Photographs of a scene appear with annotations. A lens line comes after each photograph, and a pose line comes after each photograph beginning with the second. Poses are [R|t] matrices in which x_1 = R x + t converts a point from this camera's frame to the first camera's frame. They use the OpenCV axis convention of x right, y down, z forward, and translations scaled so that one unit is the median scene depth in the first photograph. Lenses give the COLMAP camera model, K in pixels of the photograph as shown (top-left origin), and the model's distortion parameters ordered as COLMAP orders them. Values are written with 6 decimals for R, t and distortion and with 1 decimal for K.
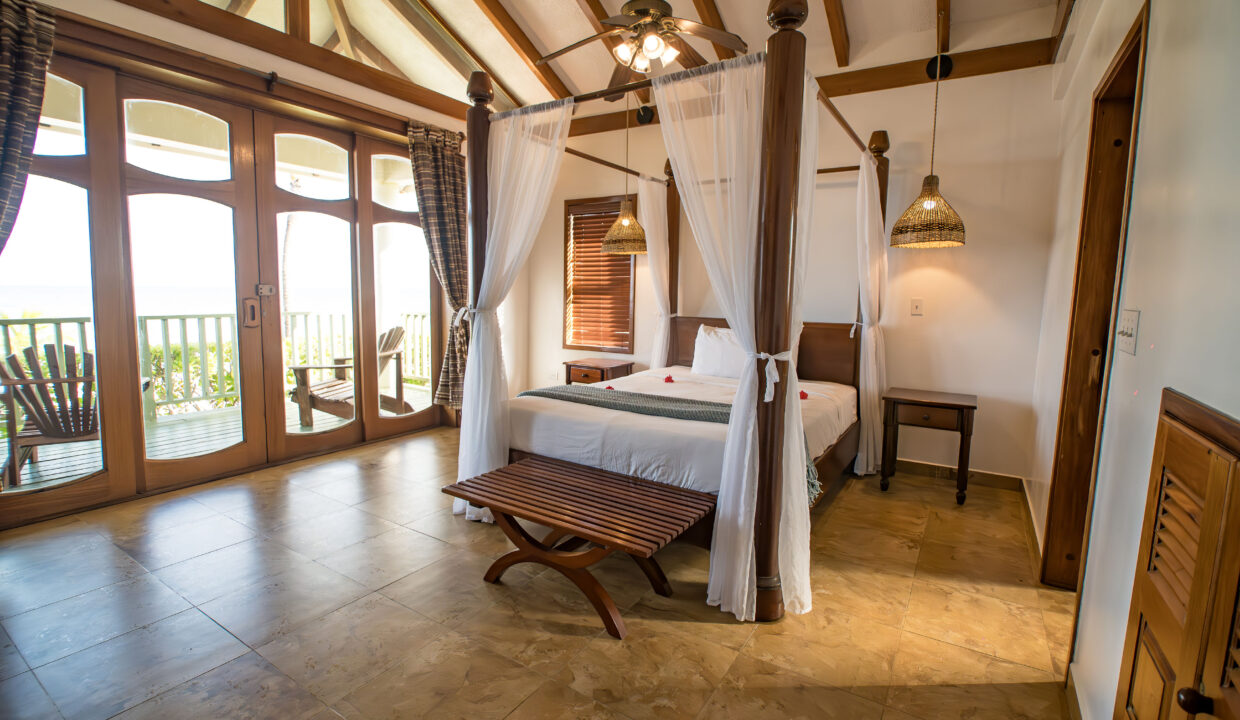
lens RADIAL K [[553.2, 0, 613.4], [0, 553.2, 365.1], [0, 0, 1]] dist [-0.008360, -0.006537]
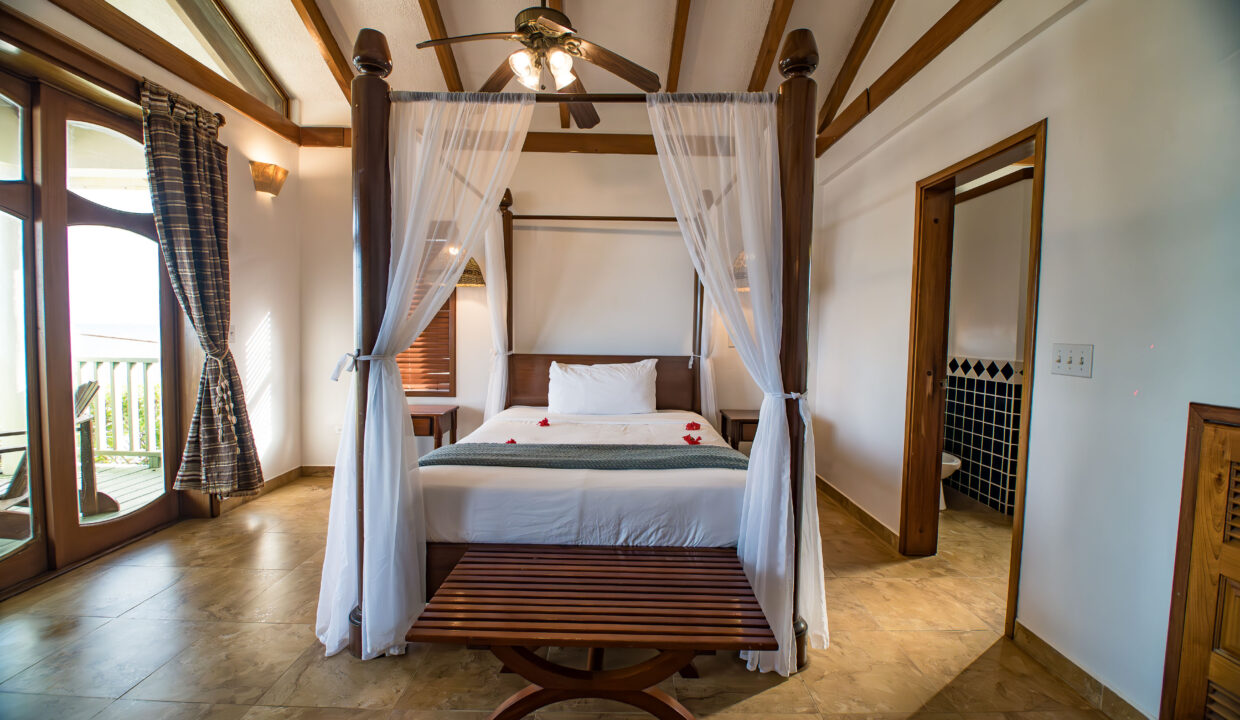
lens RADIAL K [[512.4, 0, 620.1], [0, 512.4, 357.2], [0, 0, 1]] dist [-0.013864, -0.001656]
pose [[0.837784, -0.034801, 0.544891, -0.234151], [0.071182, 0.996411, -0.045806, -0.032358], [-0.541341, 0.077162, 0.837255, 0.189790]]
